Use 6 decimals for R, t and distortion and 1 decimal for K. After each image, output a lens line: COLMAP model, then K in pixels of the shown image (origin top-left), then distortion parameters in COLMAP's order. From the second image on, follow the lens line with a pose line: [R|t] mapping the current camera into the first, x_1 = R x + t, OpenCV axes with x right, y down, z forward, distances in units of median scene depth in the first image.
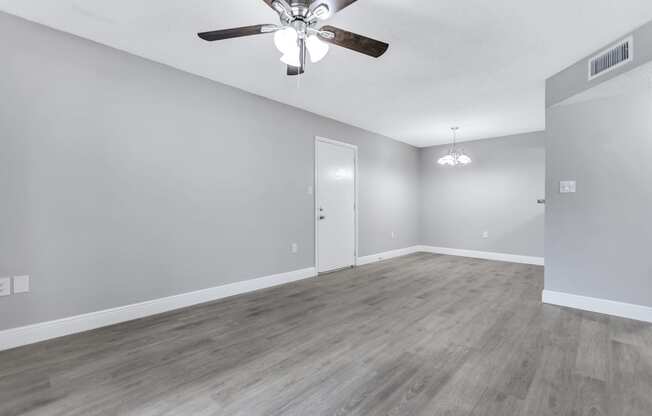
lens RADIAL K [[292.2, 0, 326.0], [0, 292.2, 208.0], [0, 0, 1]] dist [0.000908, 0.000086]
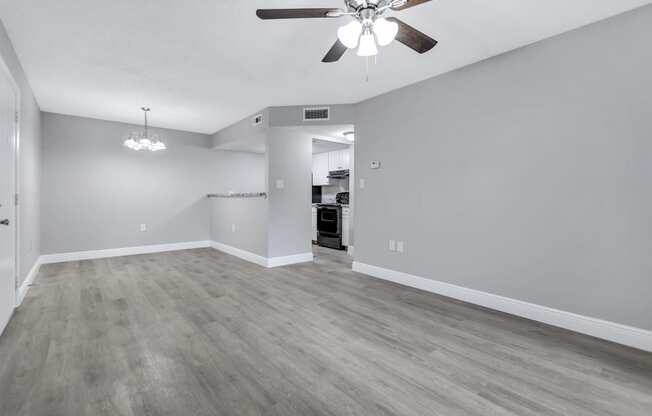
lens RADIAL K [[292.2, 0, 326.0], [0, 292.2, 208.0], [0, 0, 1]] dist [0.000908, 0.000086]
pose [[0.117411, -0.033900, 0.992505, -0.750057], [0.000273, 0.999418, 0.034104, -0.011034], [-0.993083, -0.003733, 0.117352, 0.738848]]
